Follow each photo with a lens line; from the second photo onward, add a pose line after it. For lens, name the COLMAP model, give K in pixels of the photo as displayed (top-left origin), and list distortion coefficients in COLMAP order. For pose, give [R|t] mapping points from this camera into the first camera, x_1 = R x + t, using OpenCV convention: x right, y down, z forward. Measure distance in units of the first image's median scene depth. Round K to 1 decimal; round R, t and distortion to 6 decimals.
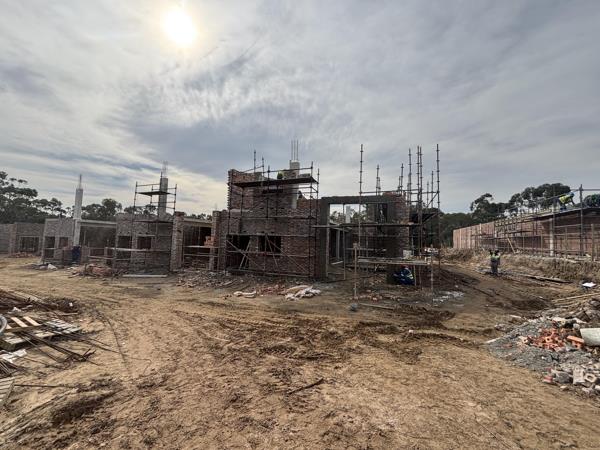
lens RADIAL K [[241.2, 0, 301.8], [0, 241.2, 226.2], [0, 0, 1]] dist [-0.000054, -0.001391]
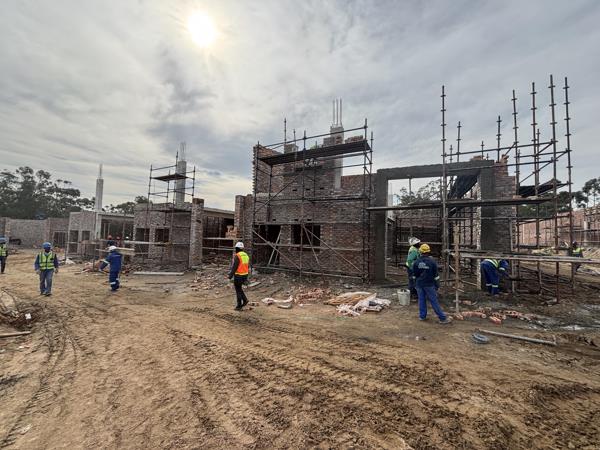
lens RADIAL K [[241.2, 0, 298.8], [0, 241.2, 224.8], [0, 0, 1]] dist [-0.000054, -0.001391]
pose [[0.993132, -0.008871, -0.116664, -0.064708], [0.009298, 0.999952, 0.003122, 0.039155], [0.116631, -0.004185, 0.993167, 0.224002]]
